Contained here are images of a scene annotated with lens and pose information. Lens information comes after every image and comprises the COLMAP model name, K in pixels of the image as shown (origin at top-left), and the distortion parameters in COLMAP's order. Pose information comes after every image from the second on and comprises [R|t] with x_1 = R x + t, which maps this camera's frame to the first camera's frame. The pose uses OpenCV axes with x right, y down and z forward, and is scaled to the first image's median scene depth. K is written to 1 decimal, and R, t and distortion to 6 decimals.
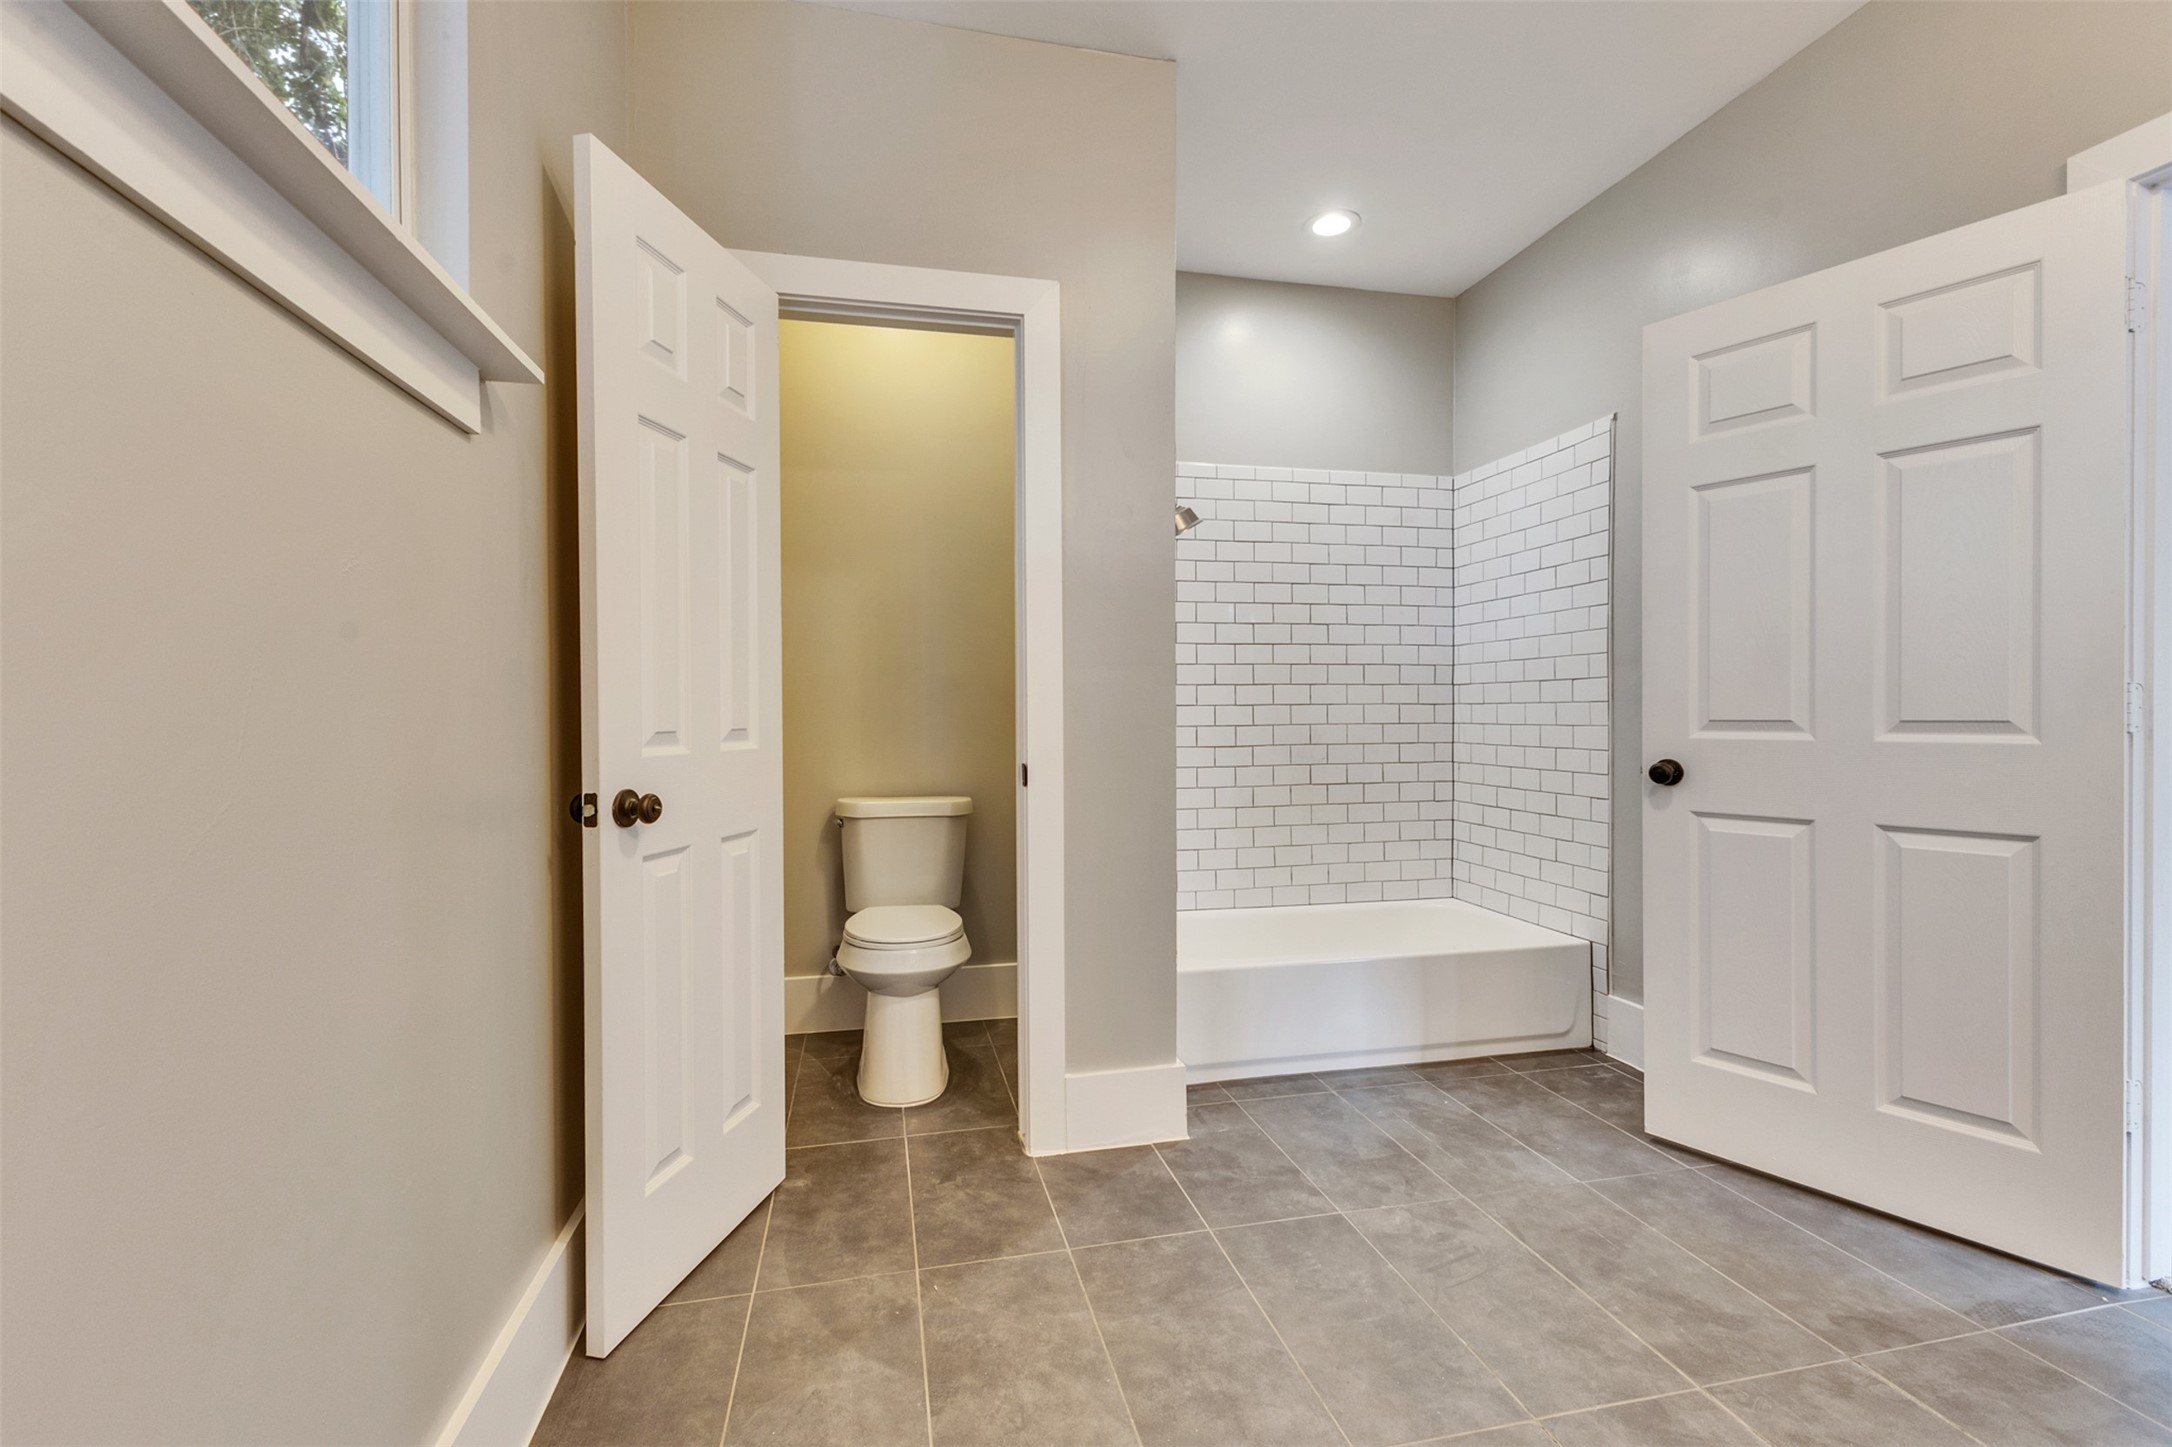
lens RADIAL K [[935.8, 0, 1066.6], [0, 935.8, 720.6], [0, 0, 1]] dist [0.011622, -0.001136]
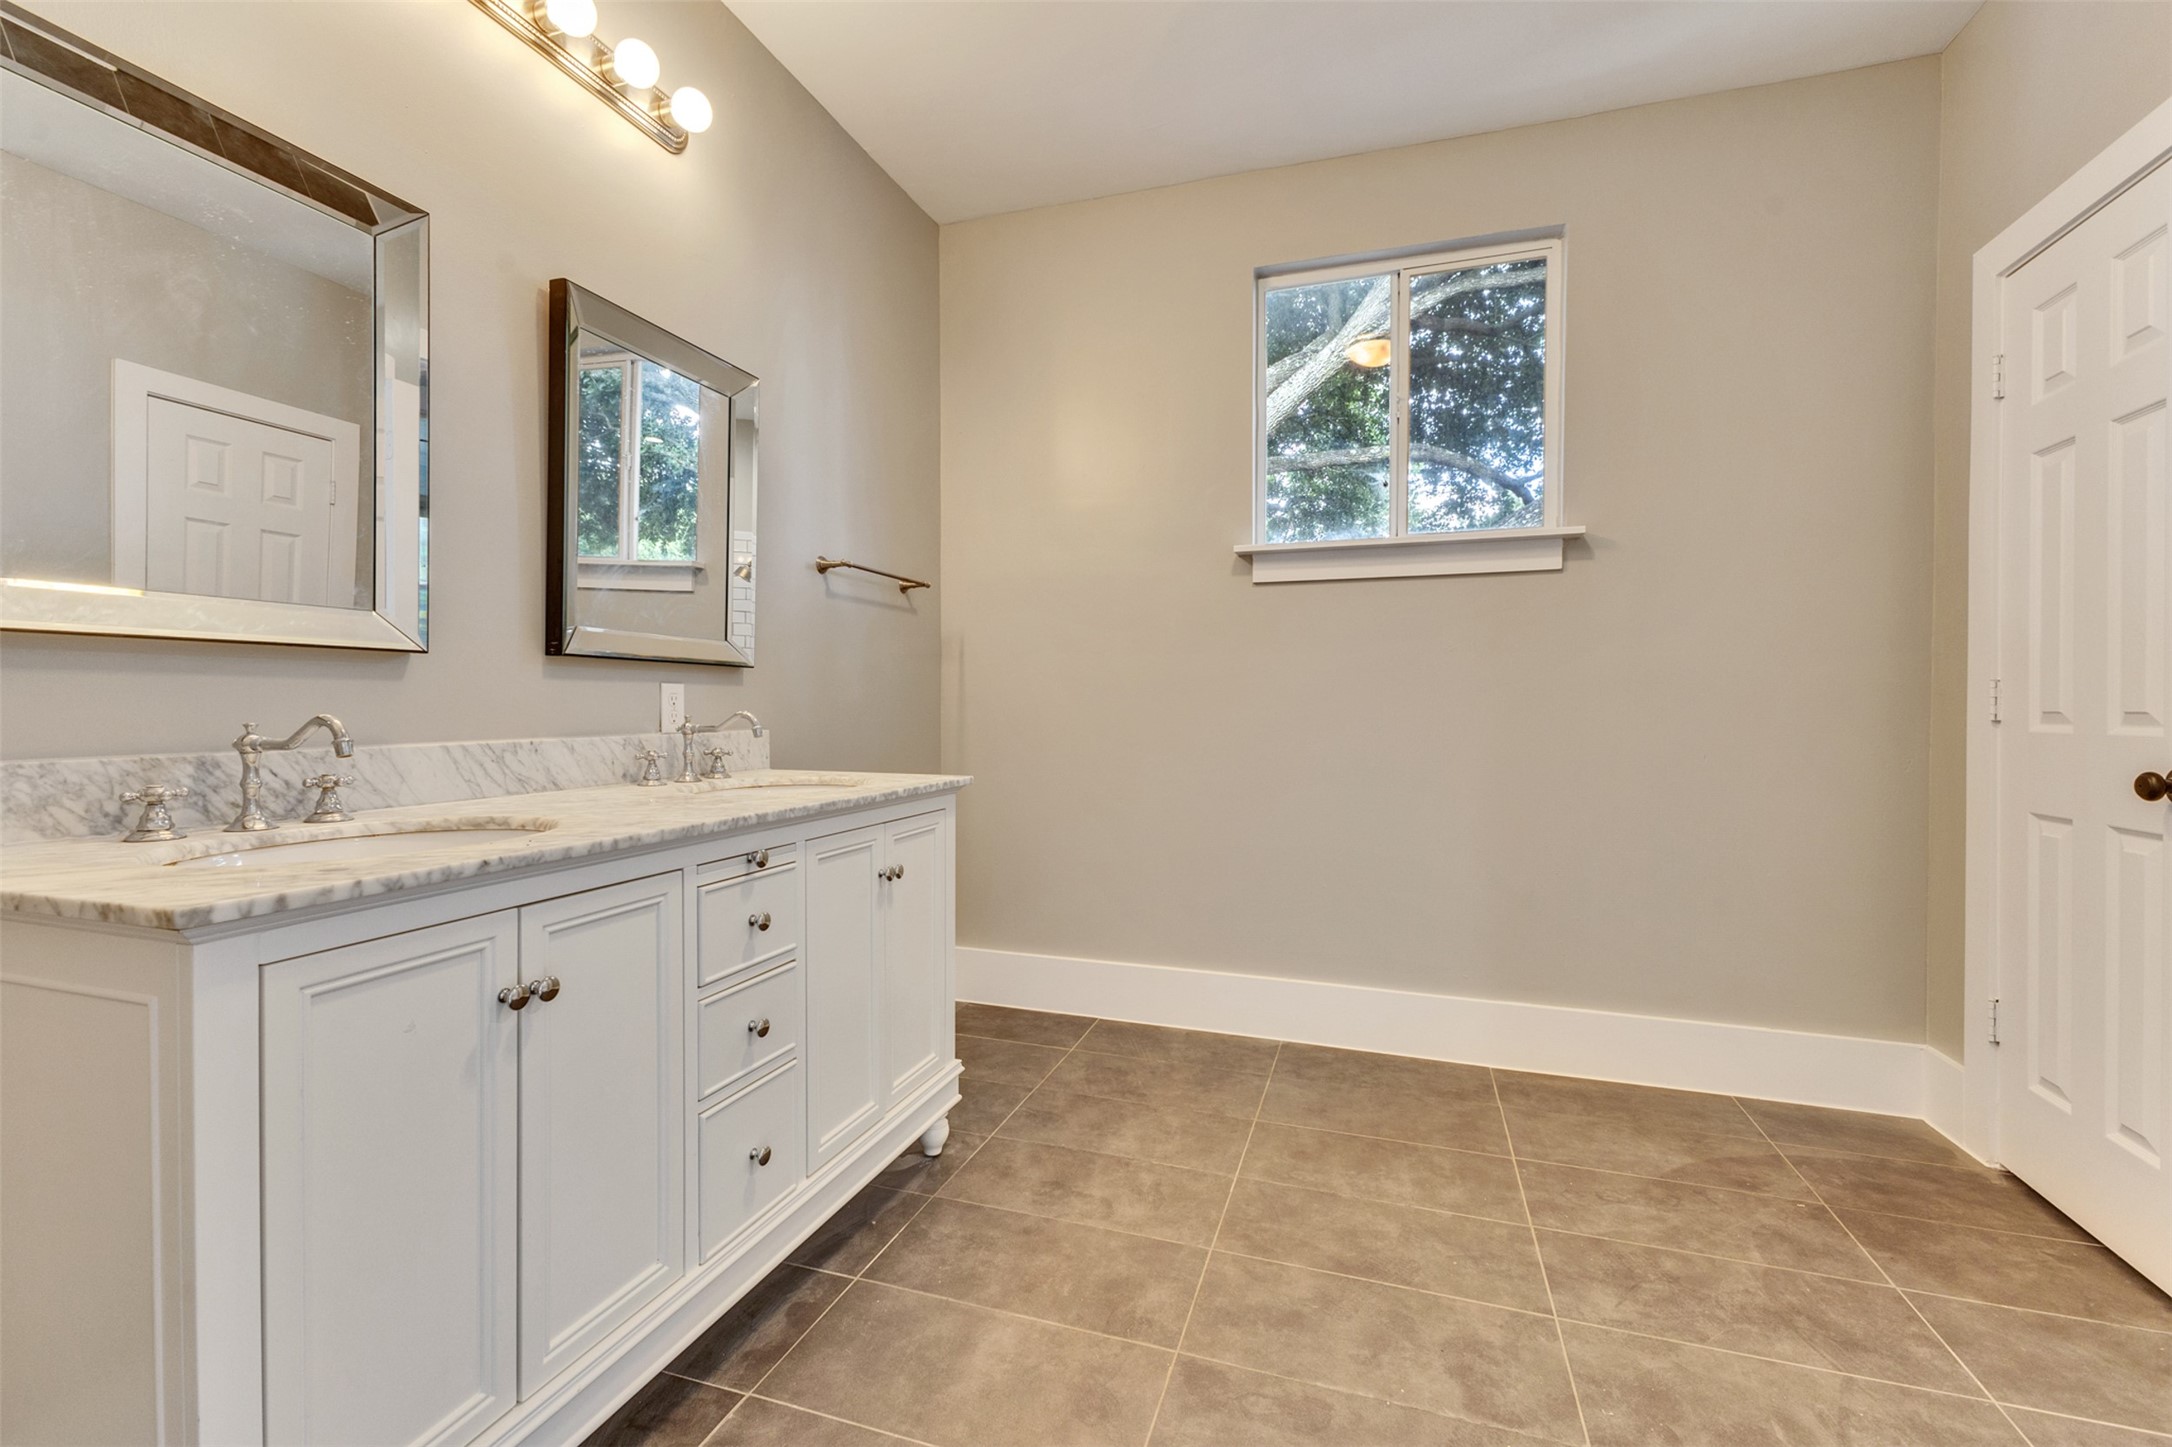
lens RADIAL K [[935.8, 0, 1083.5], [0, 935.8, 710.8], [0, 0, 1]] dist [0.011622, -0.001136]
pose [[-0.512253, 0.009400, -0.858783, 1.304318], [-0.008481, 0.999836, 0.016002, 0.007382], [0.858793, 0.015481, -0.512090, 0.881904]]
